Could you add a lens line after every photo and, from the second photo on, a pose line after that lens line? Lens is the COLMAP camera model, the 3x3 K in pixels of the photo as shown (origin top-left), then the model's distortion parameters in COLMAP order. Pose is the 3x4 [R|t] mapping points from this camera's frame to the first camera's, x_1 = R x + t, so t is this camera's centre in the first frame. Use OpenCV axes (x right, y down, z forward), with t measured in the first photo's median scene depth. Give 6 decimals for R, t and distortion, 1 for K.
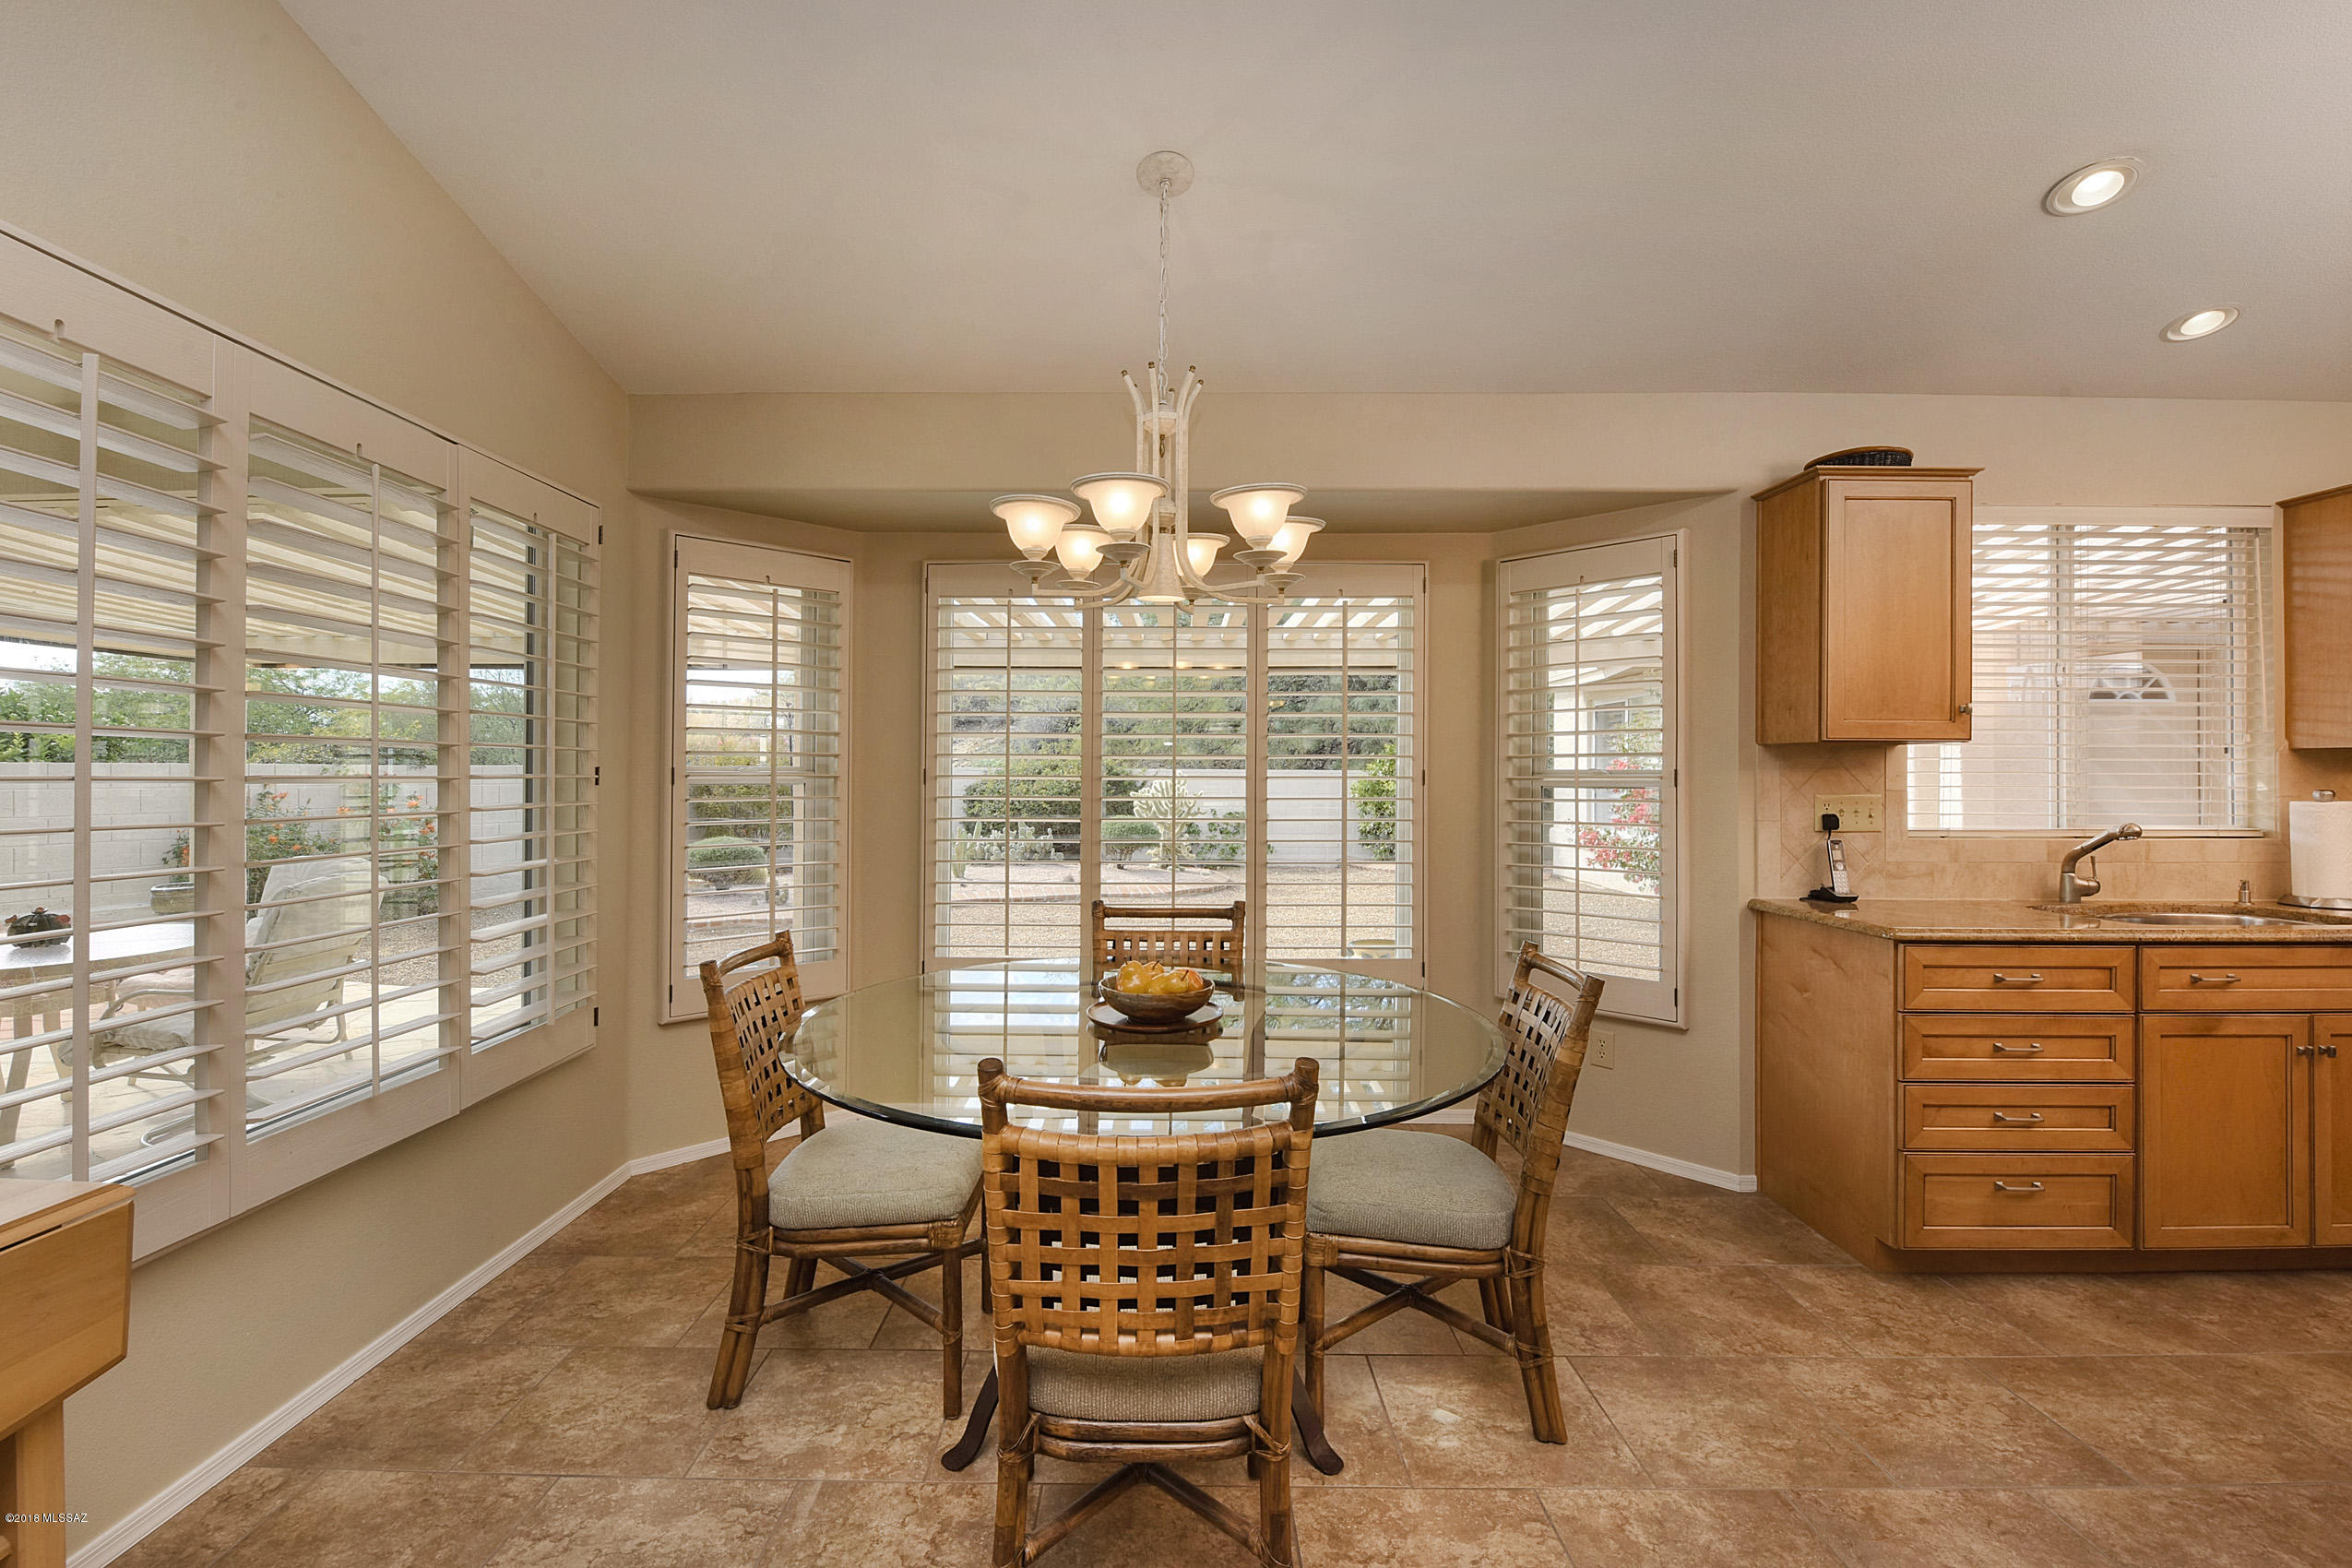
lens RADIAL K [[1028.3, 0, 1173.9], [0, 1028.3, 765.2], [0, 0, 1]] dist [0.000598, -0.000105]
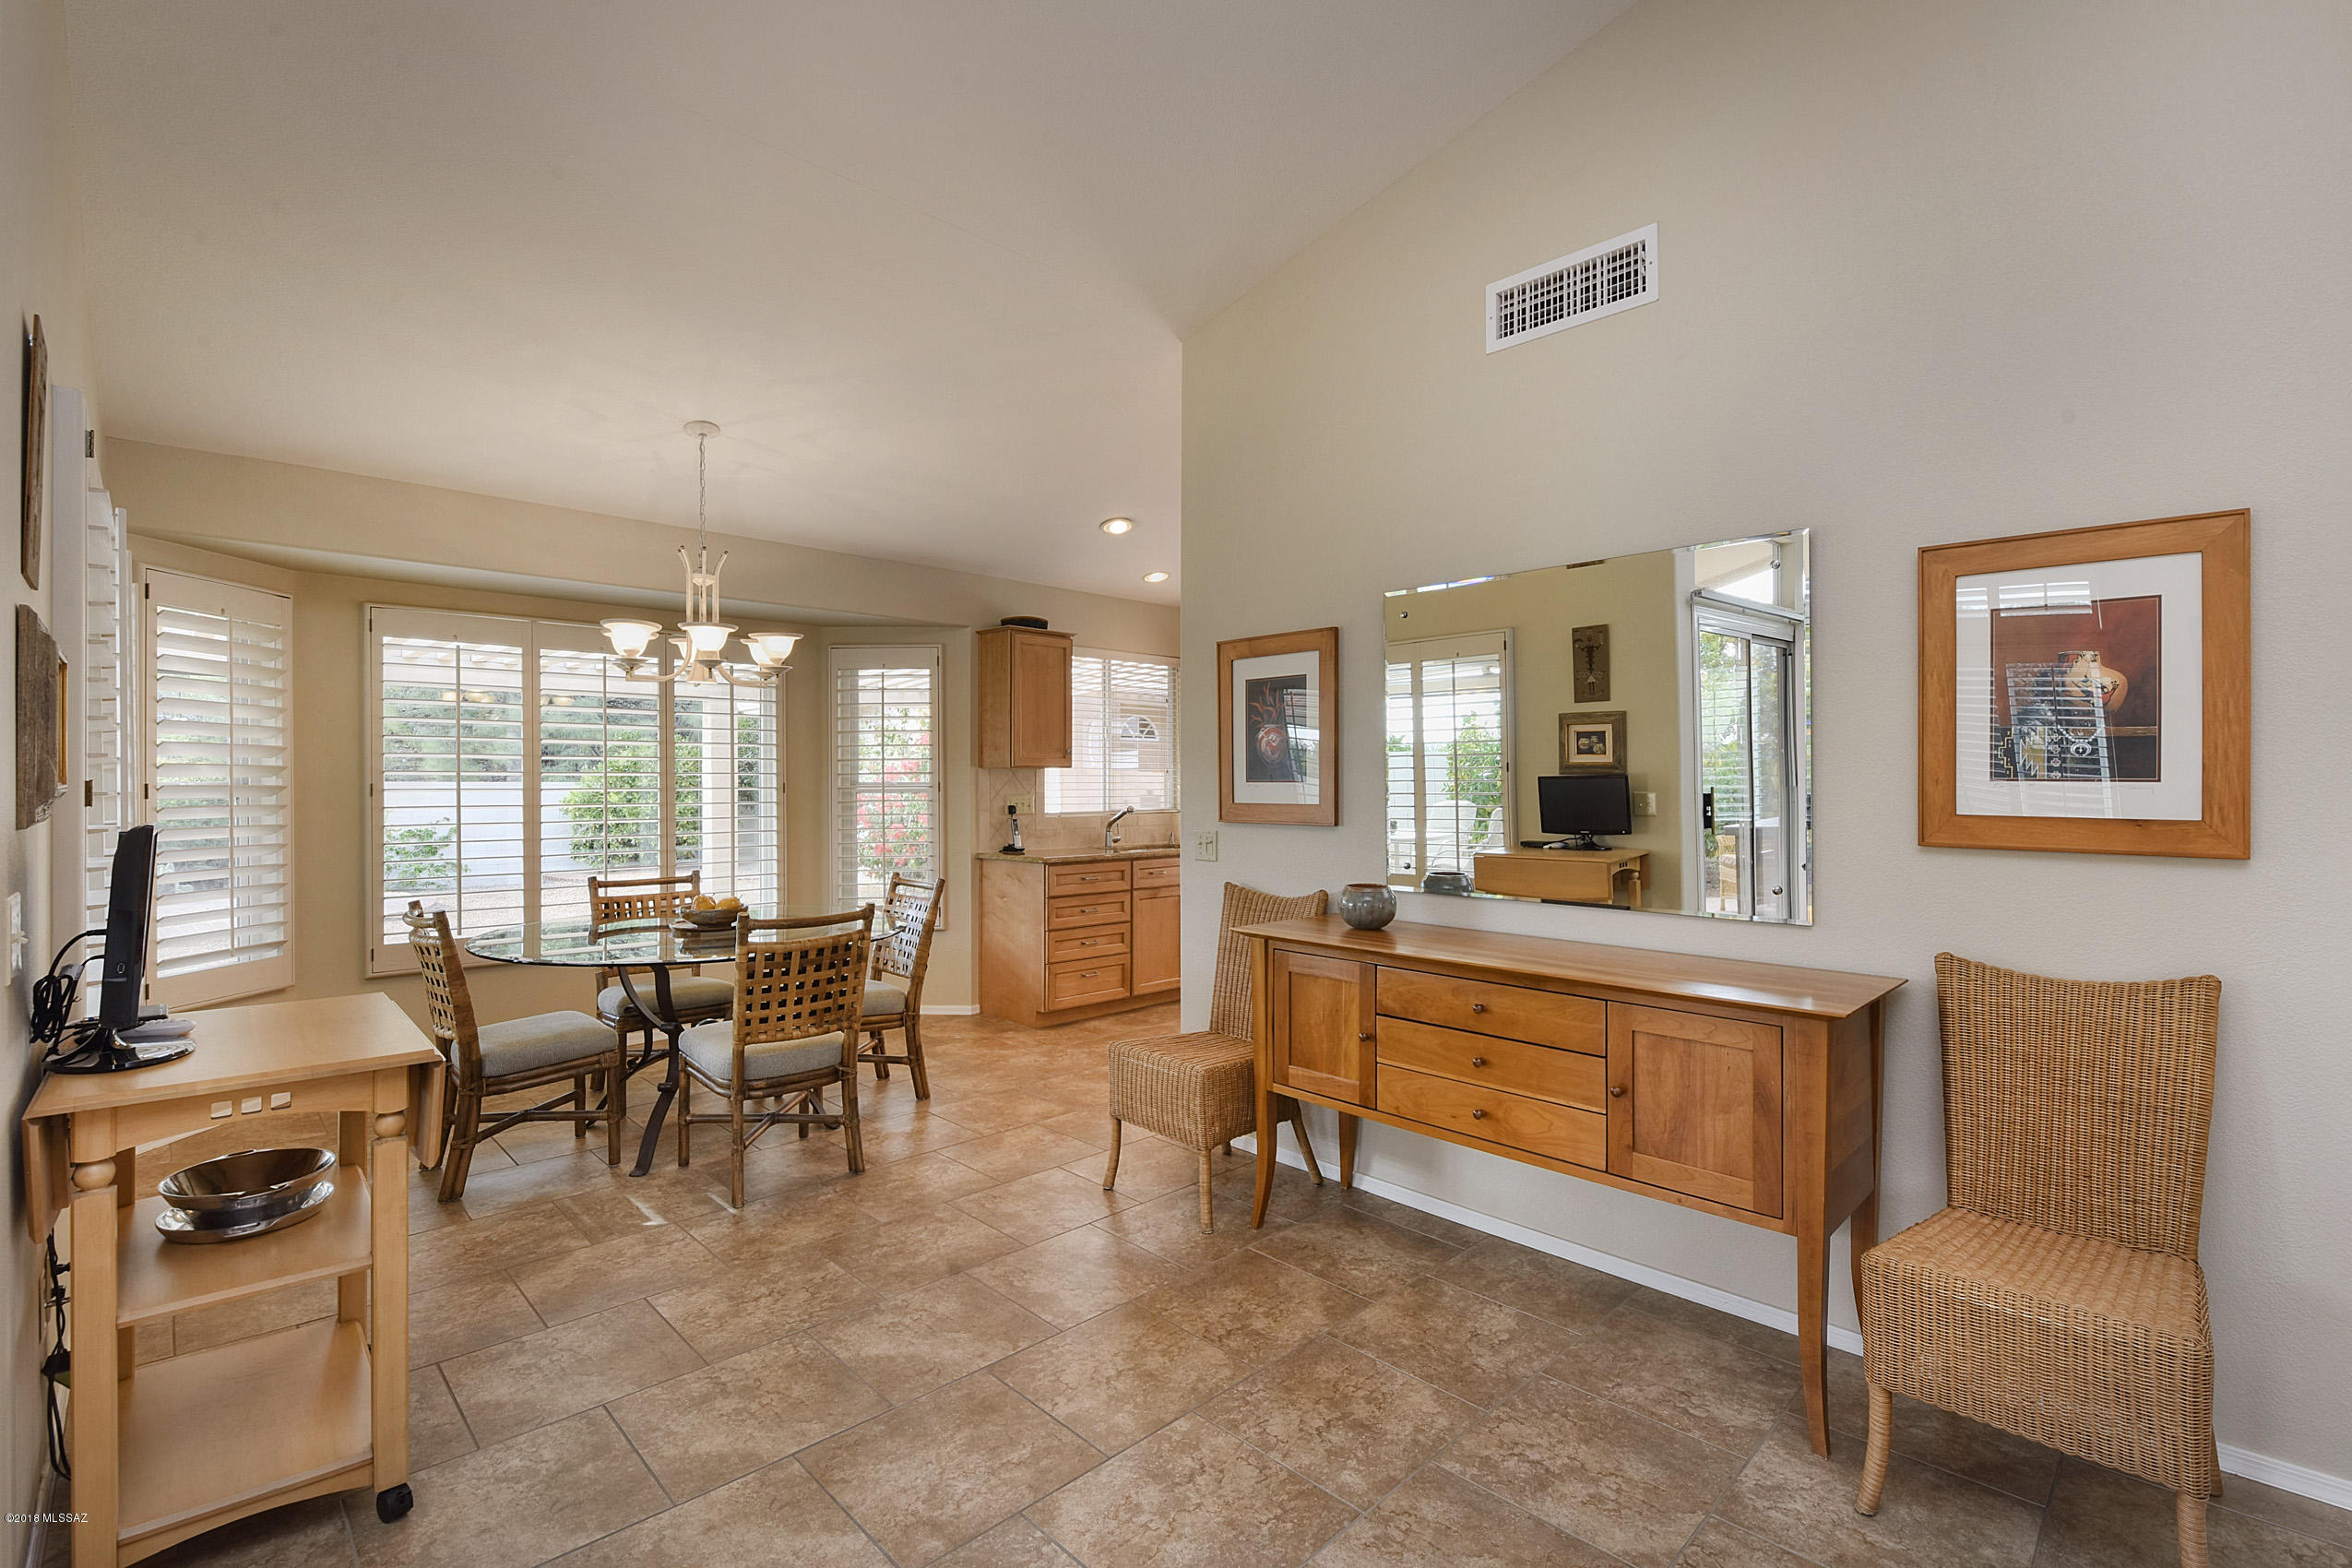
lens RADIAL K [[1067.9, 0, 1213.0], [0, 1067.9, 777.3], [0, 0, 1]] dist [0.000612, 0.000075]
pose [[0.690169, -0.002029, 0.723646, -0.538456], [0.000820, 0.999998, 0.002022, -0.007988], [-0.723648, -0.000802, 0.690169, -0.633192]]
